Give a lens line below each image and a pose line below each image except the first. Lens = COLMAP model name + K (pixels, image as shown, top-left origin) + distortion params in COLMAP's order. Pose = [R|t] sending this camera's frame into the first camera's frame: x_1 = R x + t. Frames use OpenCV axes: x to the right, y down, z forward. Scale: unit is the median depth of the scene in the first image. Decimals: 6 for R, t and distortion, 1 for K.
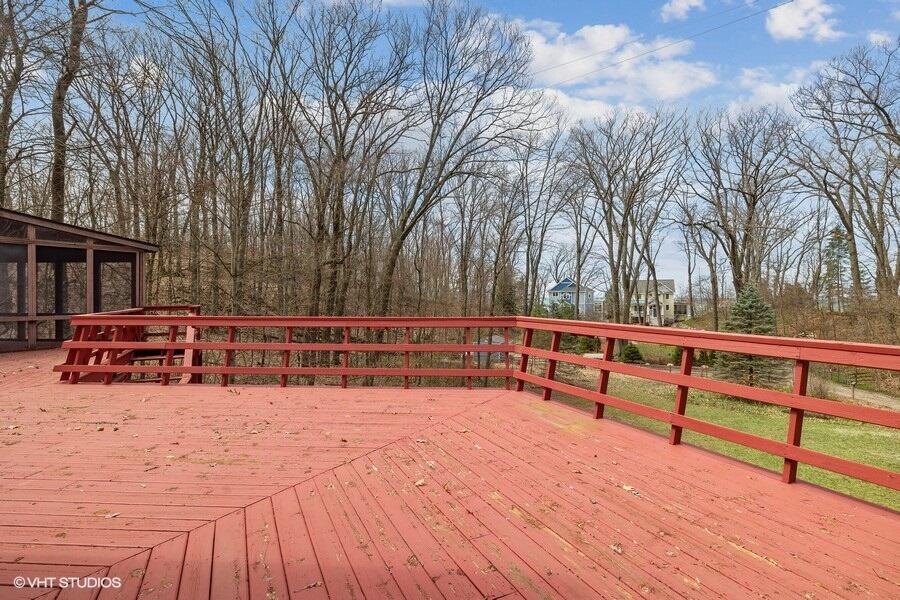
lens RADIAL K [[435.5, 0, 448.8], [0, 435.5, 301.6], [0, 0, 1]] dist [-0.007494, 0.000713]
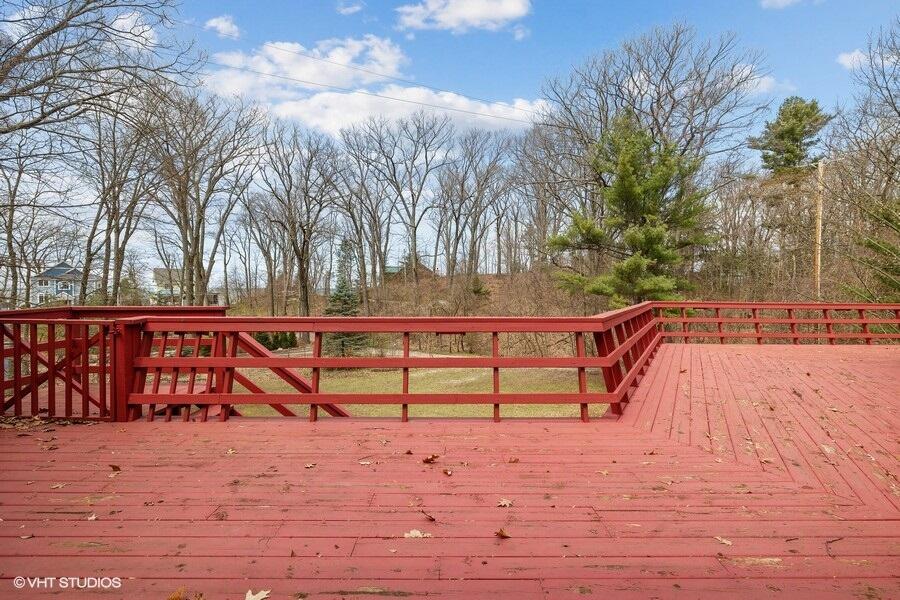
lens RADIAL K [[435.5, 0, 434.7], [0, 435.5, 293.0], [0, 0, 1]] dist [-0.007494, 0.000713]
pose [[0.446313, -0.011198, 0.894807, -0.208912], [0.007079, 0.999935, 0.008982, -0.002608], [-0.894849, 0.002326, 0.446363, 0.123971]]
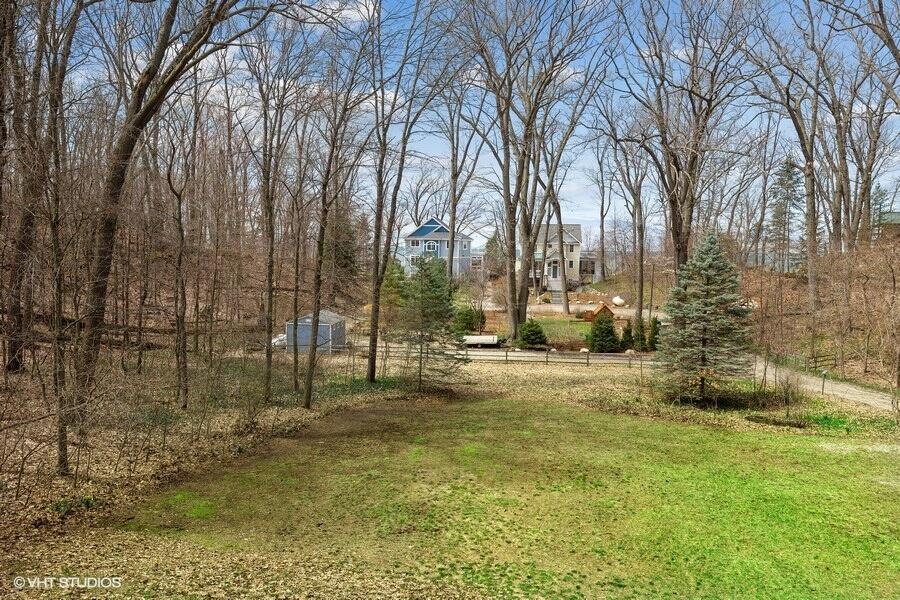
lens RADIAL K [[632.5, 0, 456.8], [0, 632.5, 314.0], [0, 0, 1]] dist [0.003620, -0.001964]
pose [[0.950579, -0.019504, 0.309871, 0.011669], [-0.010562, 0.995416, 0.095055, -0.002419], [-0.310304, -0.093630, 0.946015, 0.119841]]
